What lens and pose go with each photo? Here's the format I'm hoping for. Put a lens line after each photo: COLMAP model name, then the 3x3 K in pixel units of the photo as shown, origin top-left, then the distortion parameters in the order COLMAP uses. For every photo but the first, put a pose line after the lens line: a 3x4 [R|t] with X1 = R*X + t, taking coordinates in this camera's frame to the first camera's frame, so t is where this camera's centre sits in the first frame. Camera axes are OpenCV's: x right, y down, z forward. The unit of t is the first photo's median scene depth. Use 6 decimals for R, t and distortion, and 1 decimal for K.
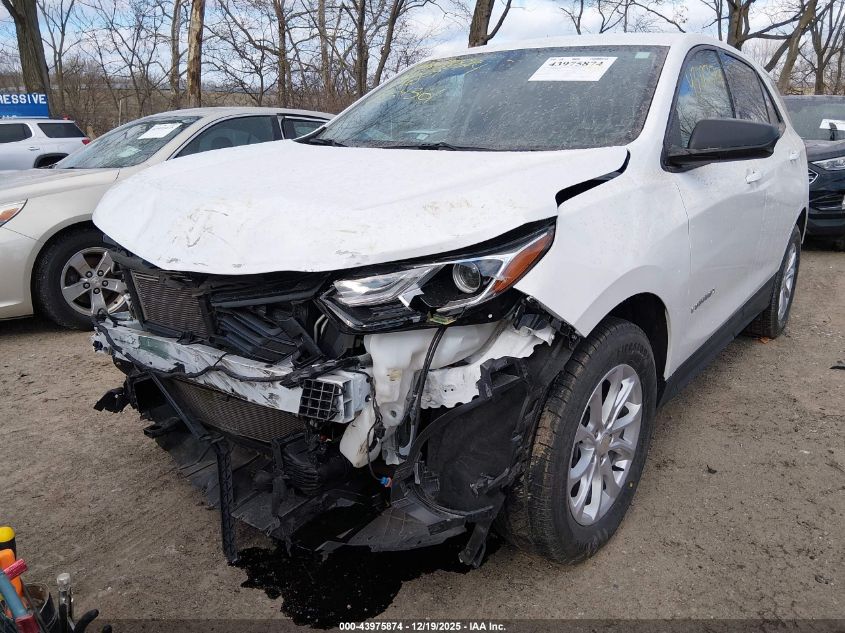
lens RADIAL K [[667.0, 0, 422.5], [0, 667.0, 316.5], [0, 0, 1]] dist [-0.001353, -0.034383]
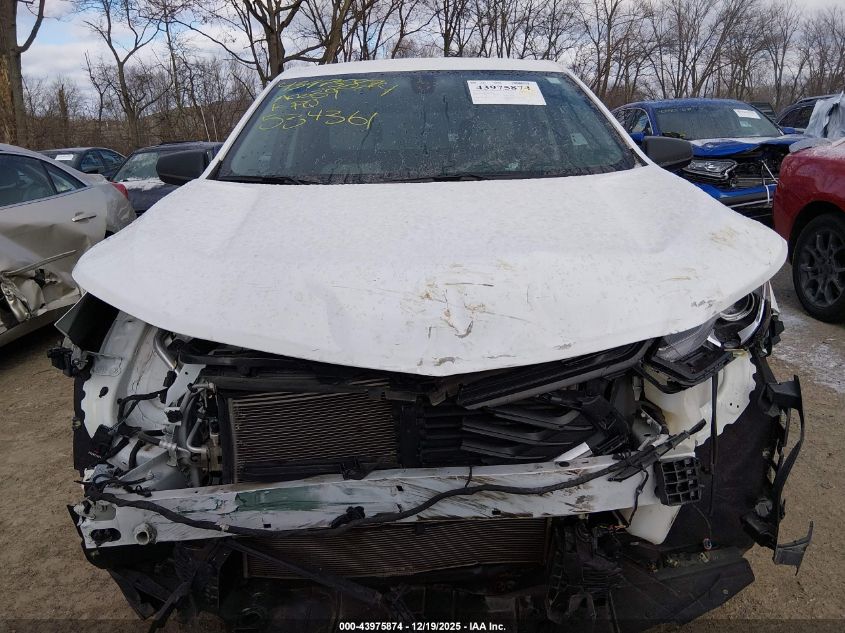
lens RADIAL K [[667.0, 0, 422.5], [0, 667.0, 316.5], [0, 0, 1]] dist [-0.001353, -0.034383]
pose [[0.790191, -0.181861, 0.585256, -0.539856], [0.195812, 0.979822, 0.040089, -0.110406], [-0.580737, 0.082923, 0.809857, 0.298951]]
